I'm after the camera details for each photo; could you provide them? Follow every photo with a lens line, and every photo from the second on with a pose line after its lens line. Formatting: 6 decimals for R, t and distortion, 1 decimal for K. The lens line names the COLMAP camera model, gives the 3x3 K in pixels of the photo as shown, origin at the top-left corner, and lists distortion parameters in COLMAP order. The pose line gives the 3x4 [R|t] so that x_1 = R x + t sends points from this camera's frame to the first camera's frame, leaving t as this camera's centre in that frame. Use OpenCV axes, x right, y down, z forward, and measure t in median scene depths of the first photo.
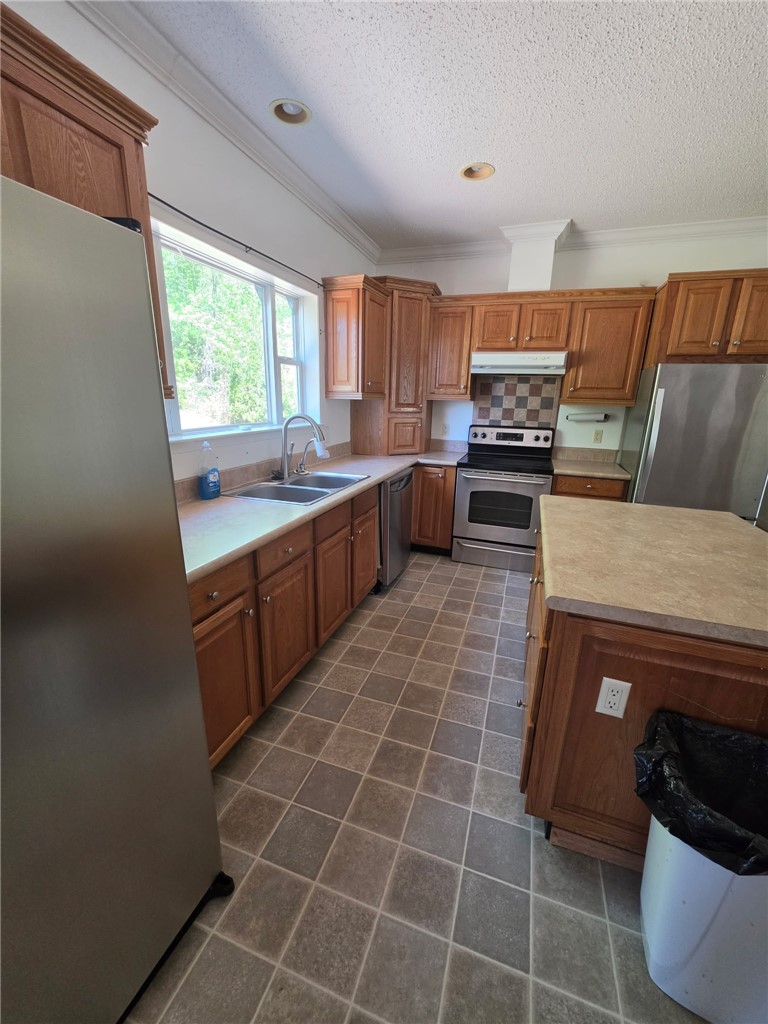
lens RADIAL K [[408.6, 0, 383.4], [0, 408.6, 507.8], [0, 0, 1]] dist [-0.004302, 0.001340]
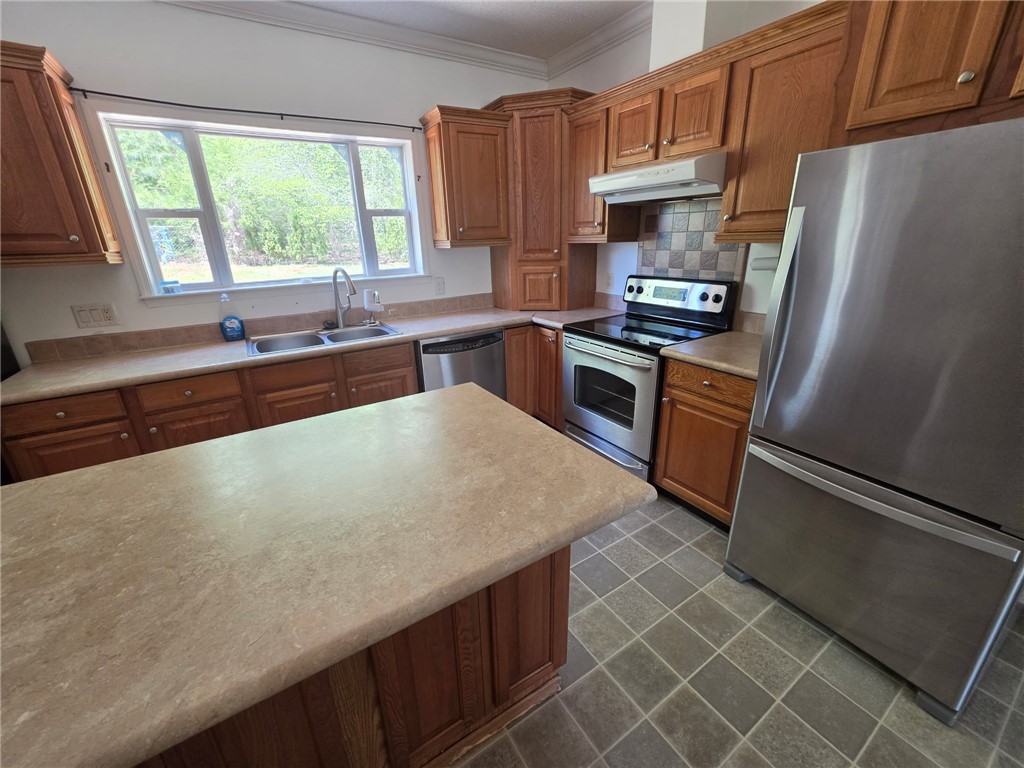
lens RADIAL K [[408.6, 0, 514.5], [0, 408.6, 373.4], [0, 0, 1]] dist [-0.004302, 0.001340]
pose [[0.785984, 0.142972, -0.601488, 0.541277], [-0.122707, 0.989614, 0.074883, -0.063862], [0.605947, 0.014949, 0.795365, 0.317442]]
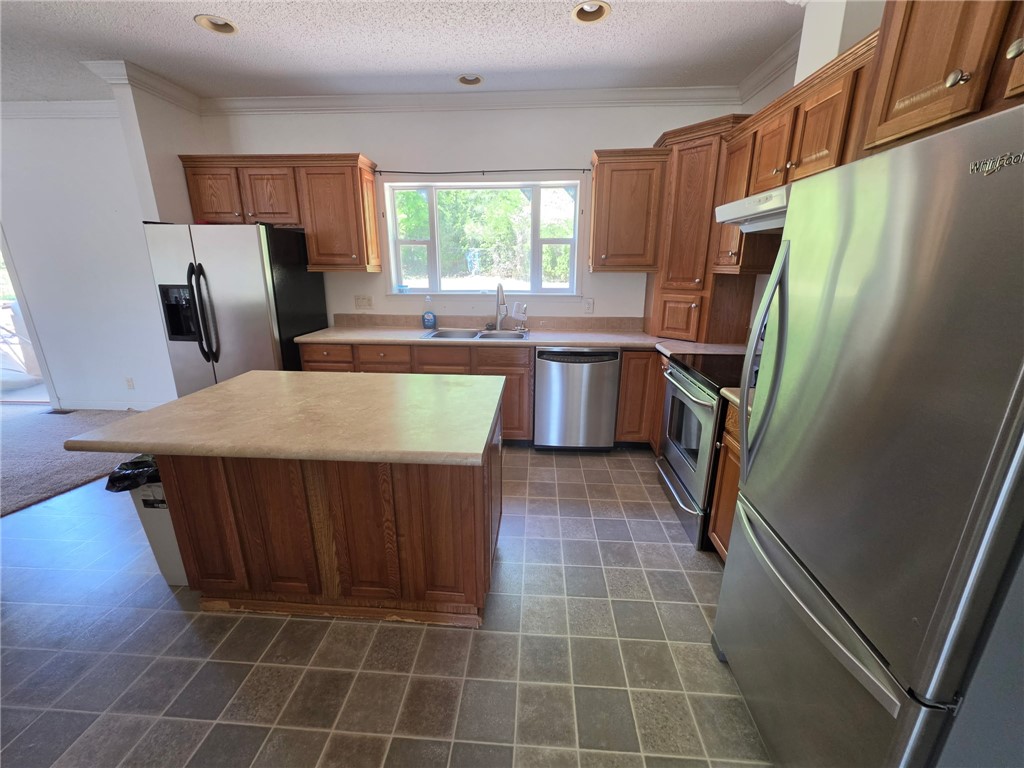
lens RADIAL K [[408.6, 0, 514.7], [0, 408.6, 375.5], [0, 0, 1]] dist [-0.004302, 0.001340]
pose [[0.281364, 0.220250, -0.933983, 1.619483], [-0.267029, 0.952831, 0.144251, -0.239941], [0.921699, 0.208813, 0.326906, 1.066110]]
